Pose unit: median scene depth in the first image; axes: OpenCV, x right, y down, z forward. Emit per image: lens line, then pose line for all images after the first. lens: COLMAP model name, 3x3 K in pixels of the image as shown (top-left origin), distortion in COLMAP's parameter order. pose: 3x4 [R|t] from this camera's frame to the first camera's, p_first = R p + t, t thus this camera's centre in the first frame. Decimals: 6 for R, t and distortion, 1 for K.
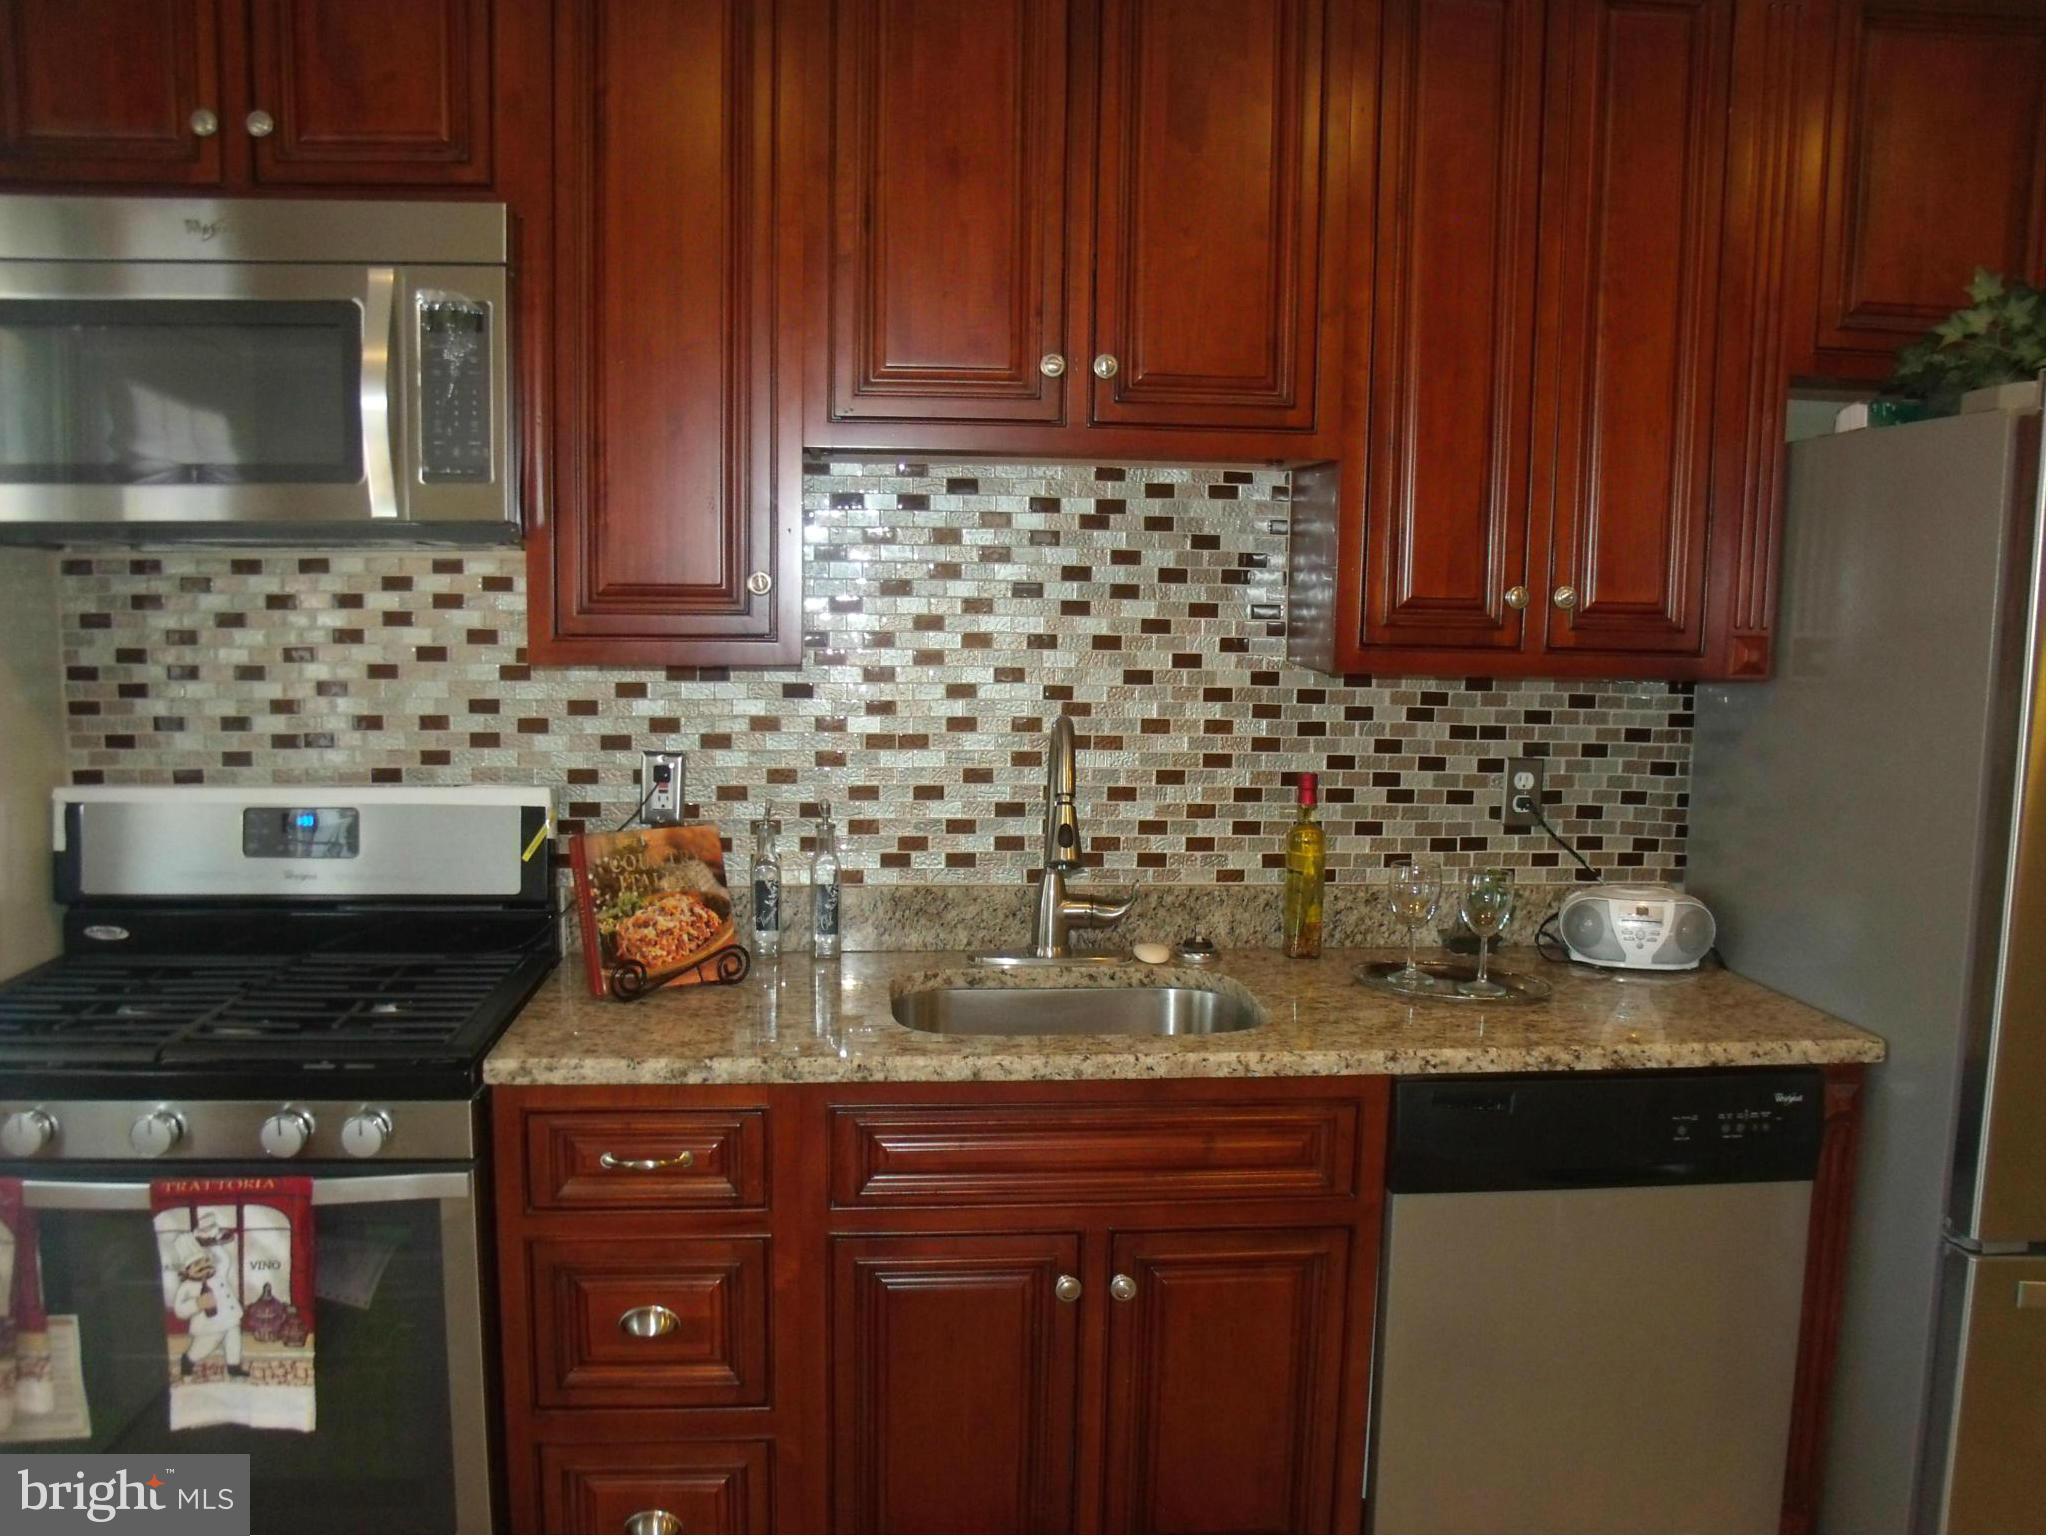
lens RADIAL K [[1649.9, 0, 1022.5], [0, 1649.9, 804.3], [0, 0, 1]] dist [-0.125348, 0.085780]
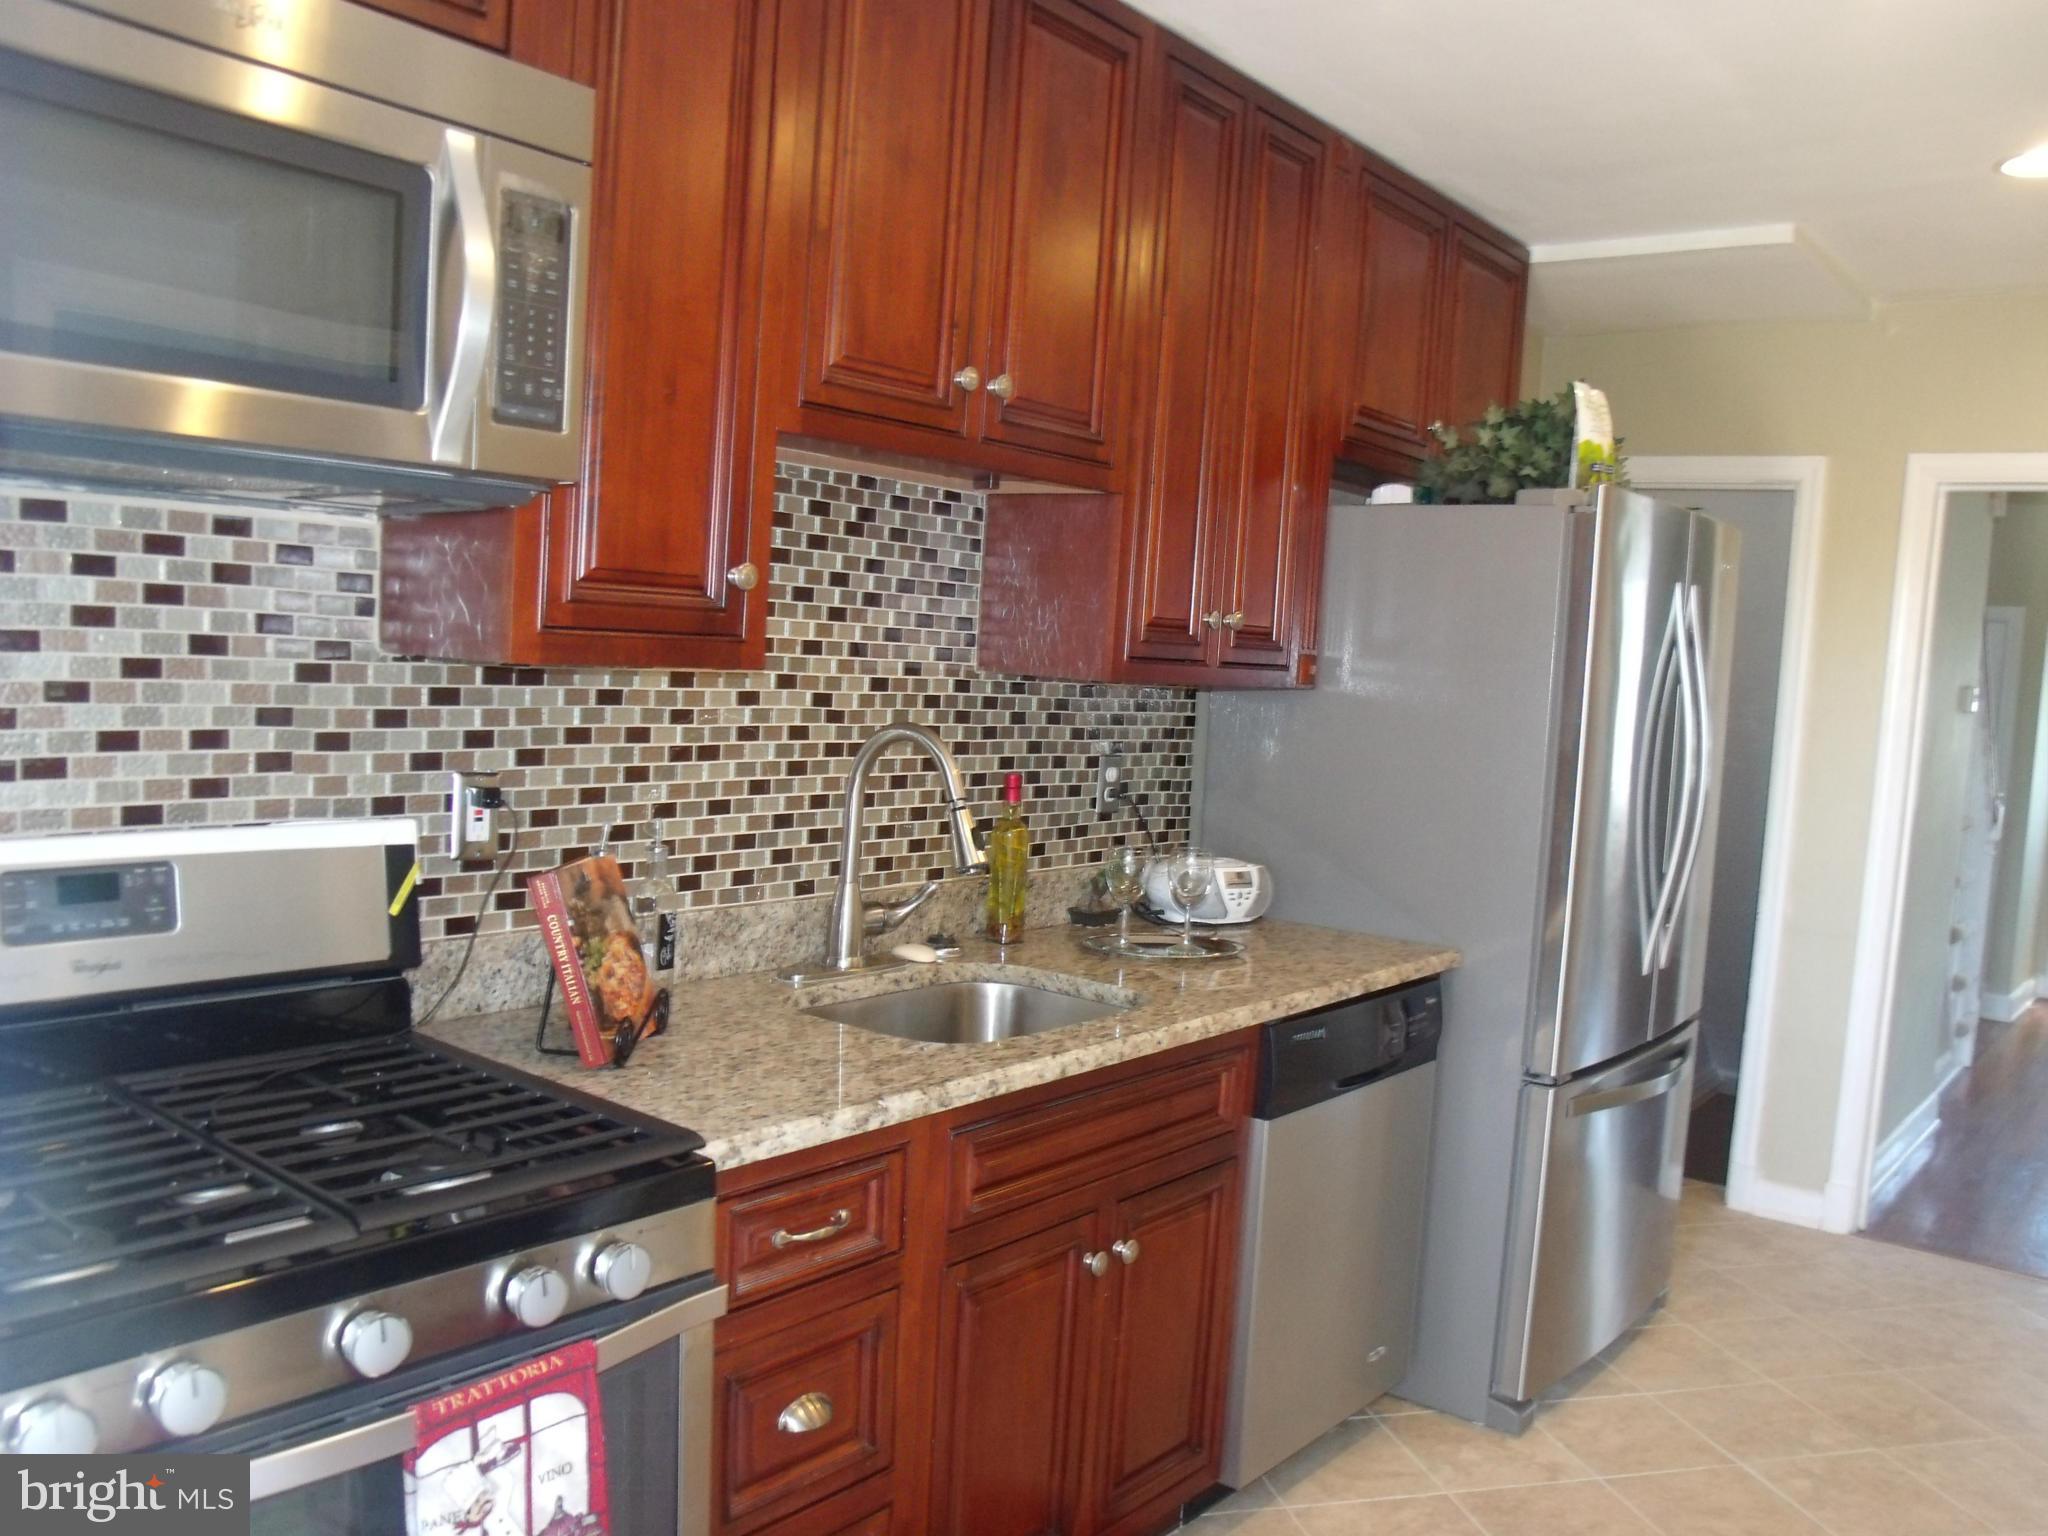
lens RADIAL K [[1649.9, 0, 1022.5], [0, 1649.9, 804.3], [0, 0, 1]] dist [-0.125348, 0.085780]
pose [[0.700784, -0.043867, 0.712023, -0.619022], [0.047445, 0.998764, 0.014837, -0.014831], [-0.711794, 0.023384, 0.701999, 0.237824]]
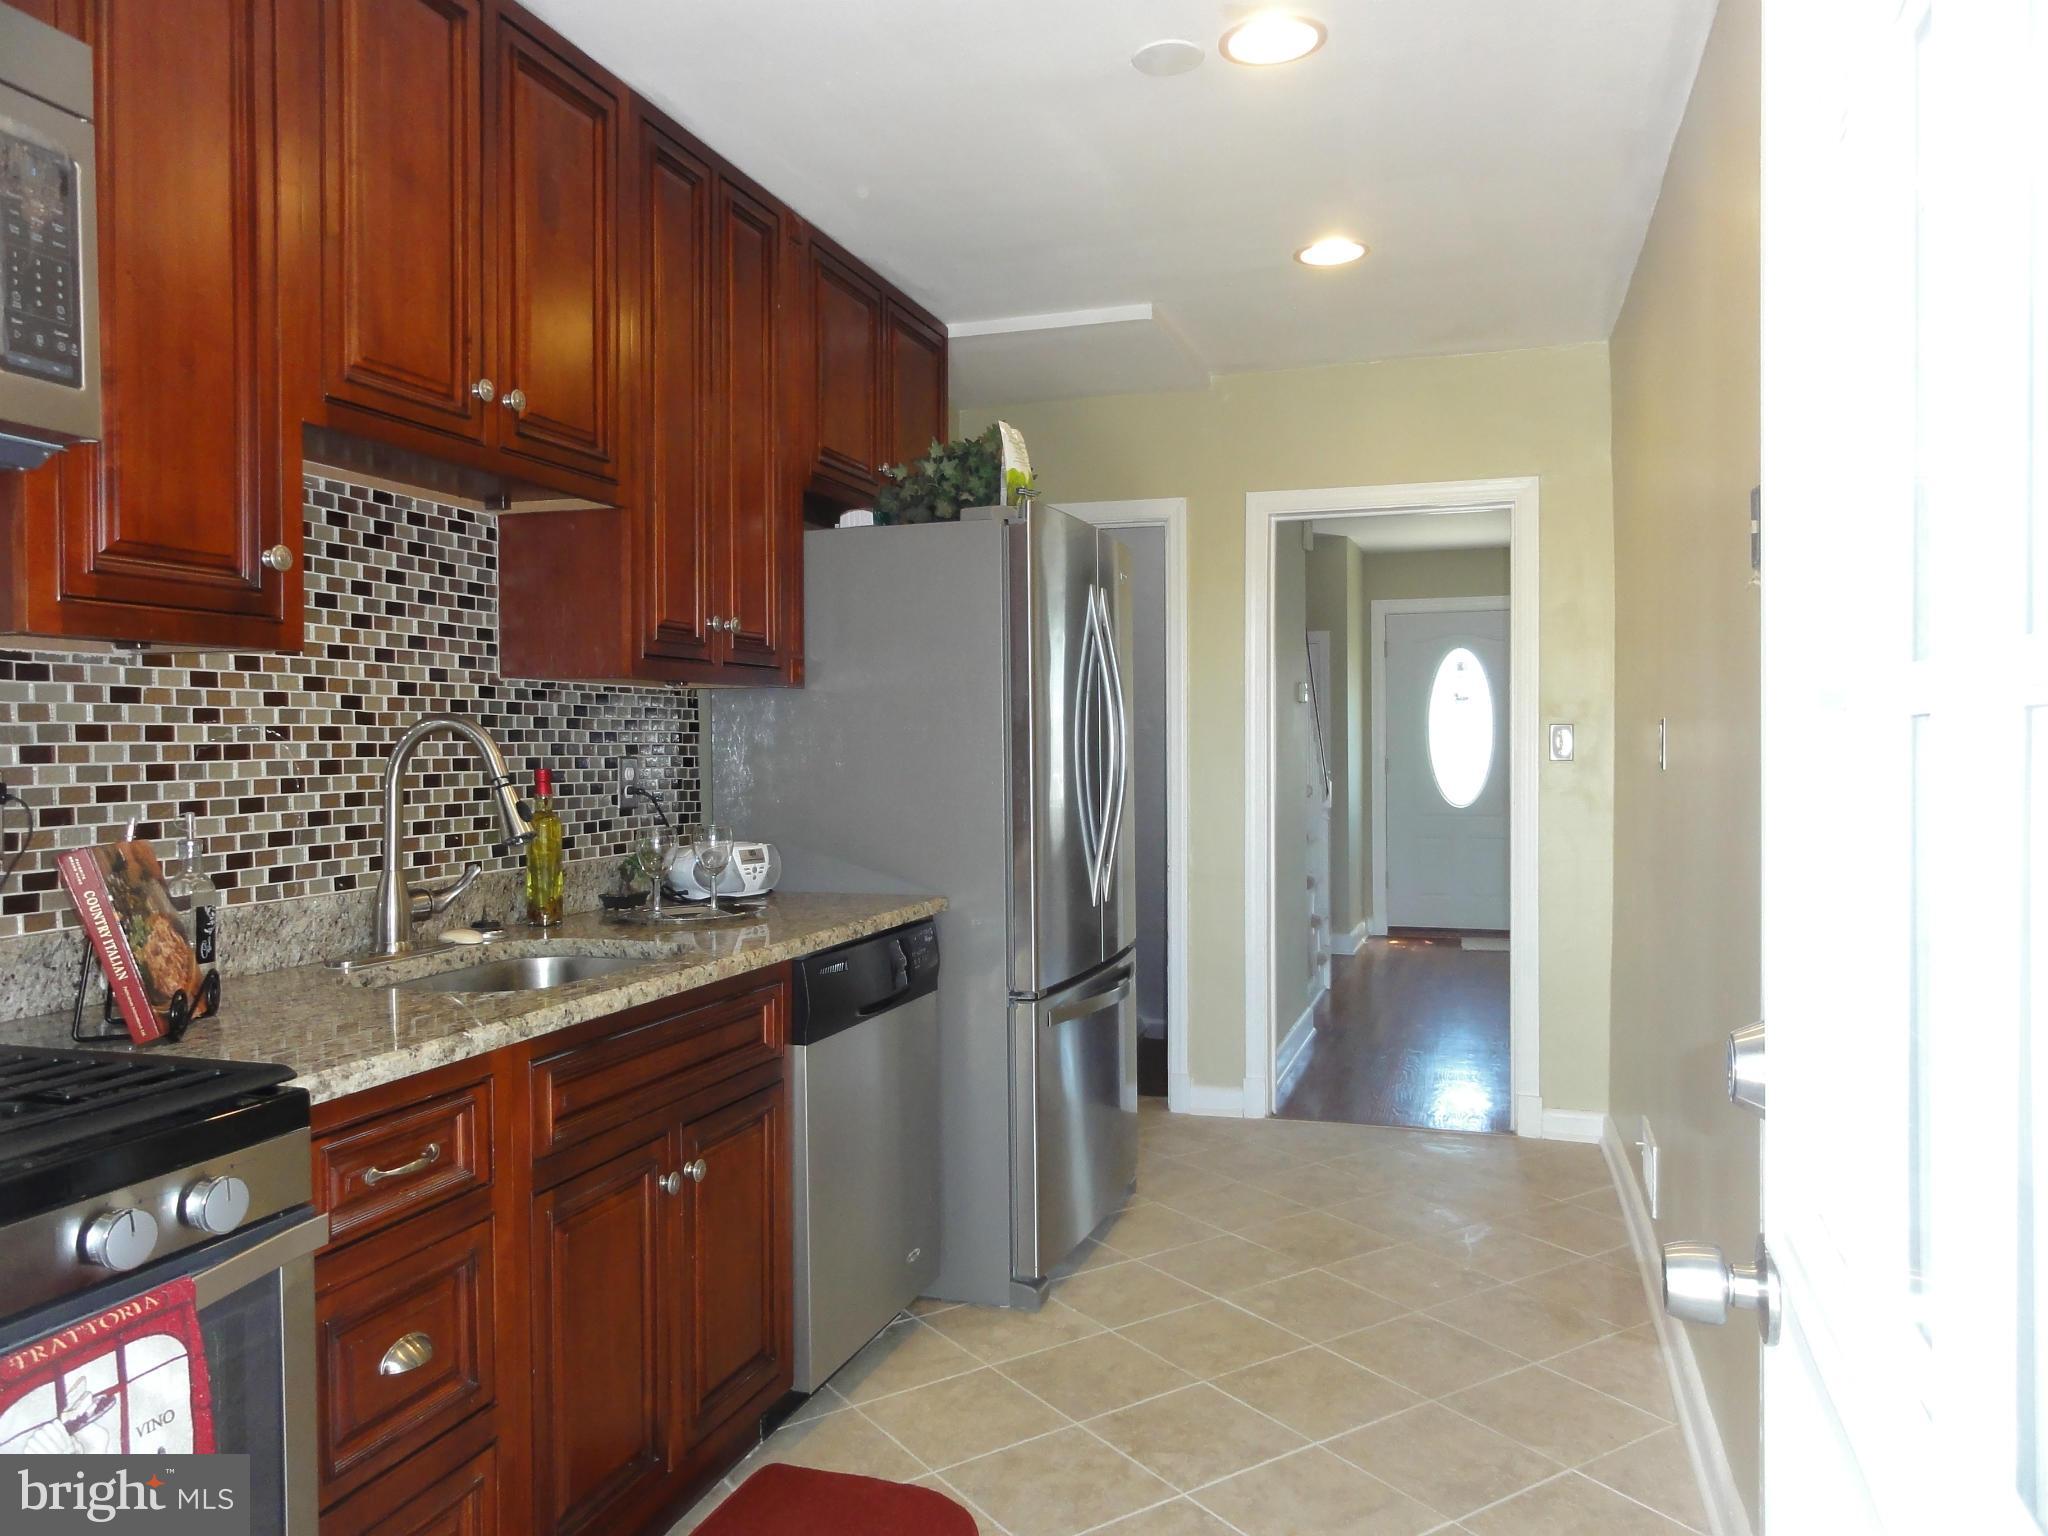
lens RADIAL K [[1440.1, 0, 1024.0], [0, 1440.1, 768.0], [0, 0, 1]] dist [0.001645, 0.006393]
pose [[0.408330, -0.035809, 0.912132, -0.656267], [0.132930, 0.990911, -0.020606, 0.049685], [-0.903104, 0.129663, 0.409379, 0.265760]]
